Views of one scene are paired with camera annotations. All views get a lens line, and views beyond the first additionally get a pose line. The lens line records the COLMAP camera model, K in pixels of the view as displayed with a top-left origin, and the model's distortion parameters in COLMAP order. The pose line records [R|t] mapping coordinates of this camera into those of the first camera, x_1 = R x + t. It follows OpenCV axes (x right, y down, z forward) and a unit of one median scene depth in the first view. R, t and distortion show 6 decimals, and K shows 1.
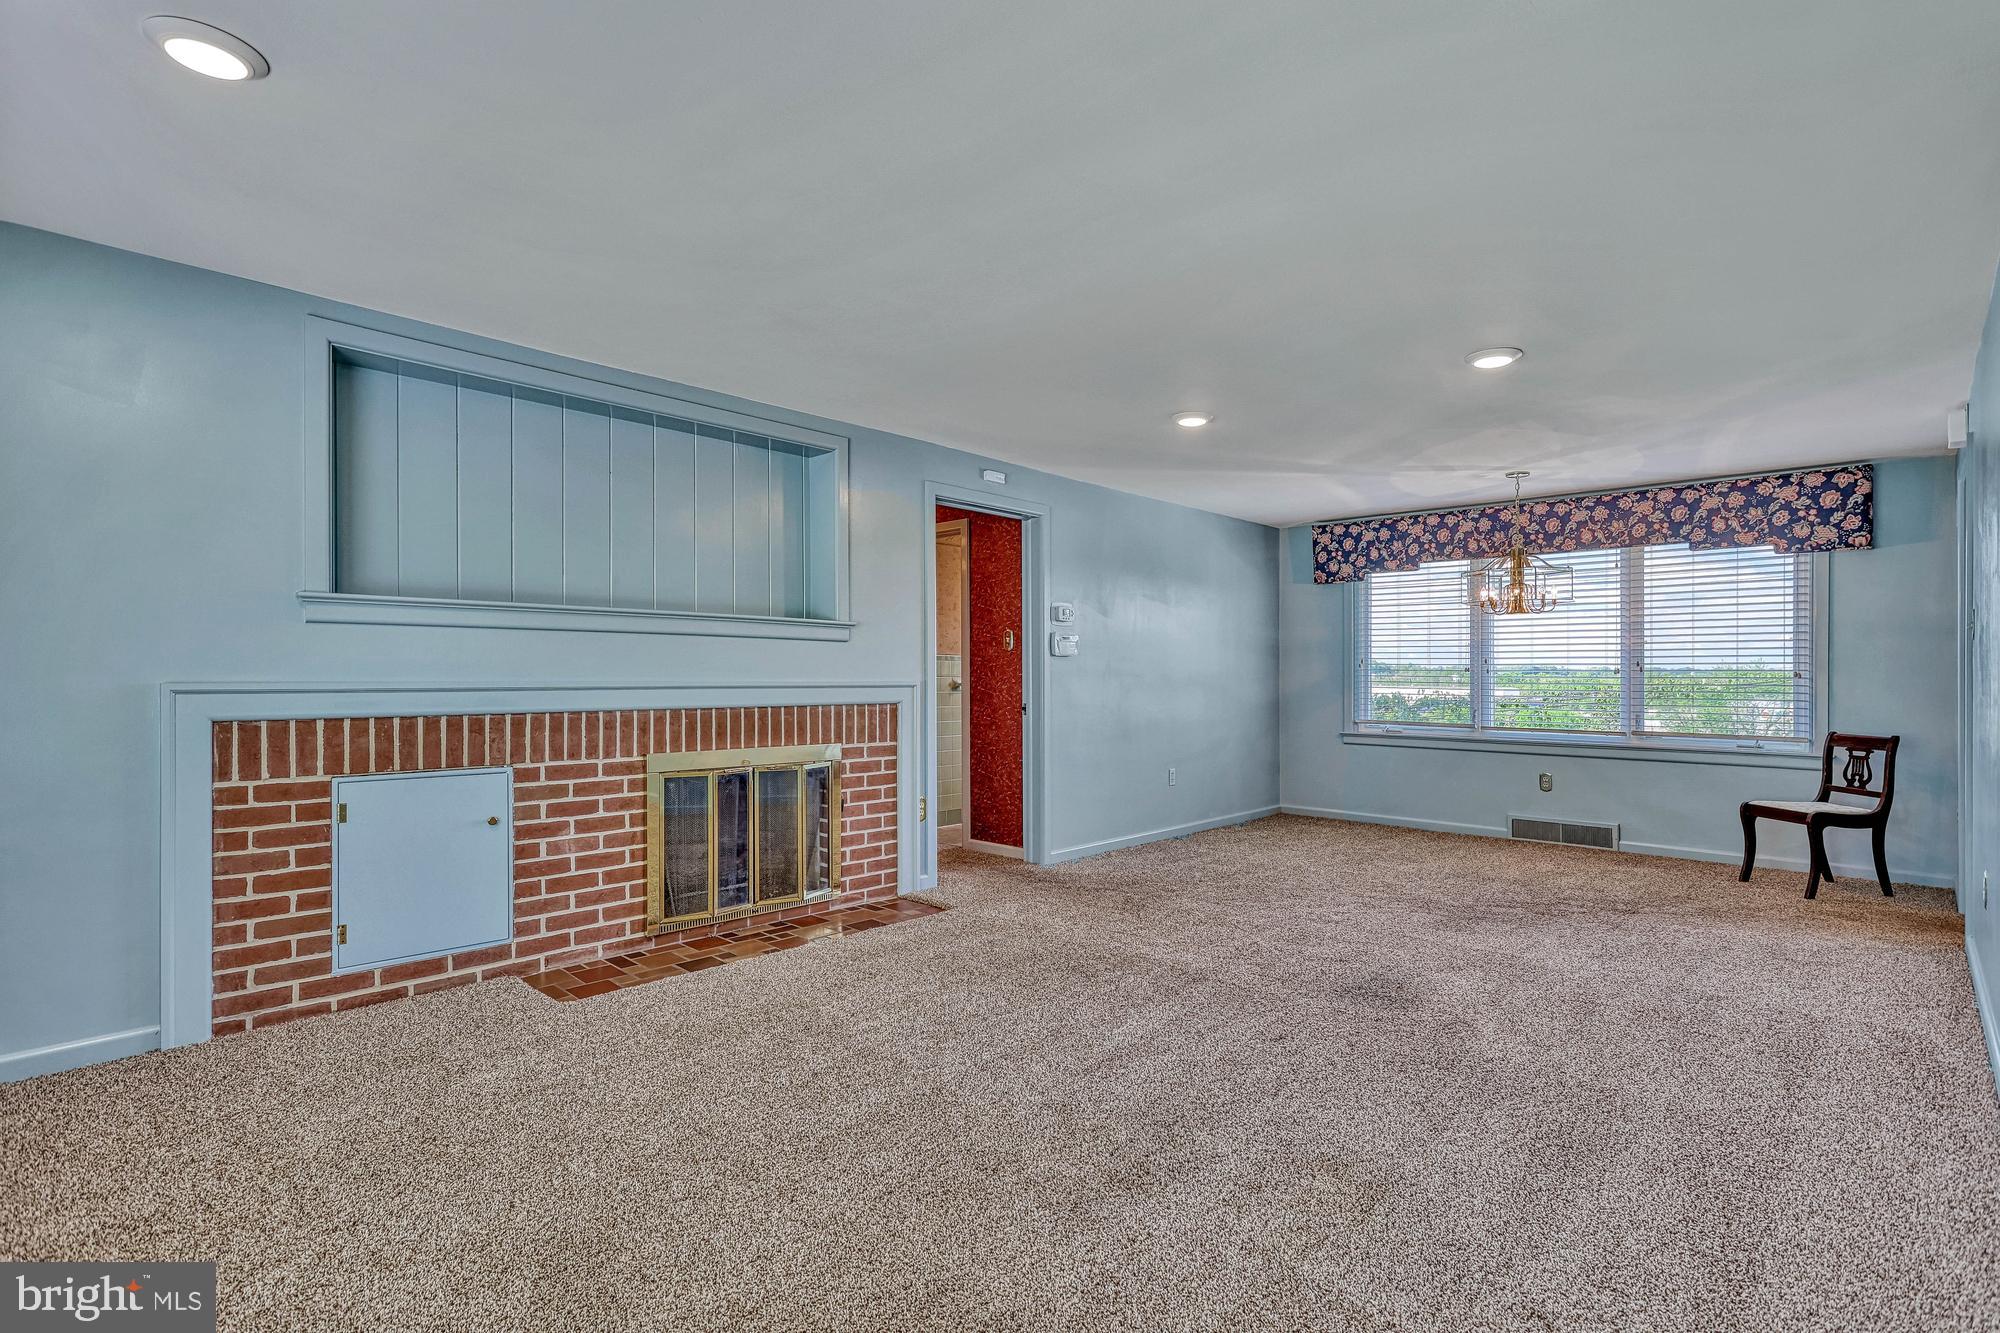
lens RADIAL K [[941.6, 0, 1000.0], [0, 941.6, 666.5], [0, 0, 1]] dist [-0.001679, 0.000032]
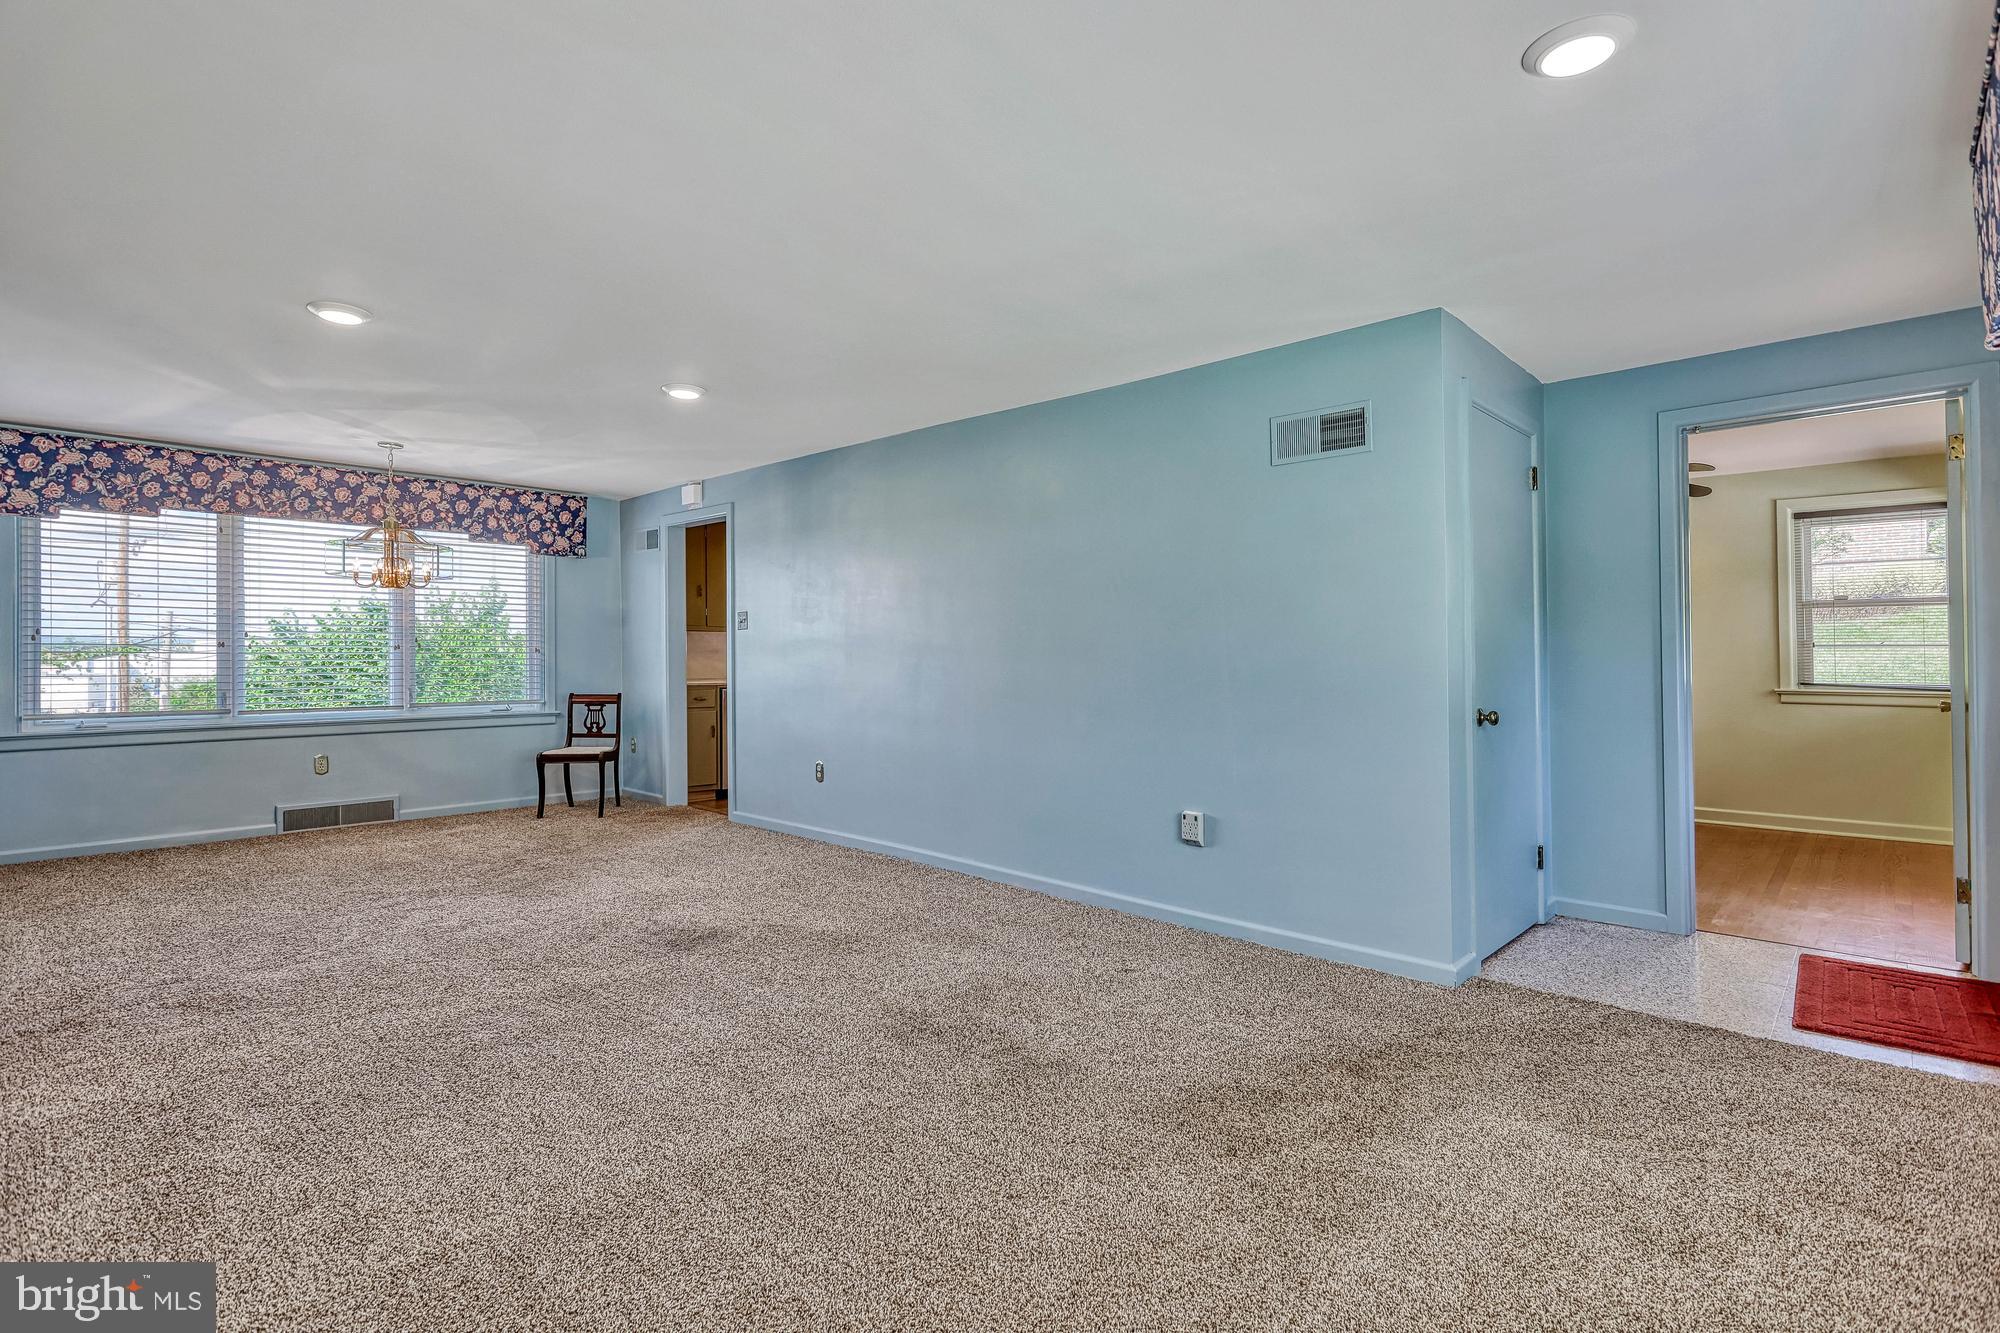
lens RADIAL K [[908.8, 0, 995.6], [0, 908.8, 635.7], [0, 0, 1]] dist [0.000027, 0.000502]
pose [[0.019910, 0.014512, 0.999696, -0.349058], [-0.009726, 0.999850, -0.014320, 0.000610], [-0.999754, -0.009438, 0.020048, 0.337568]]
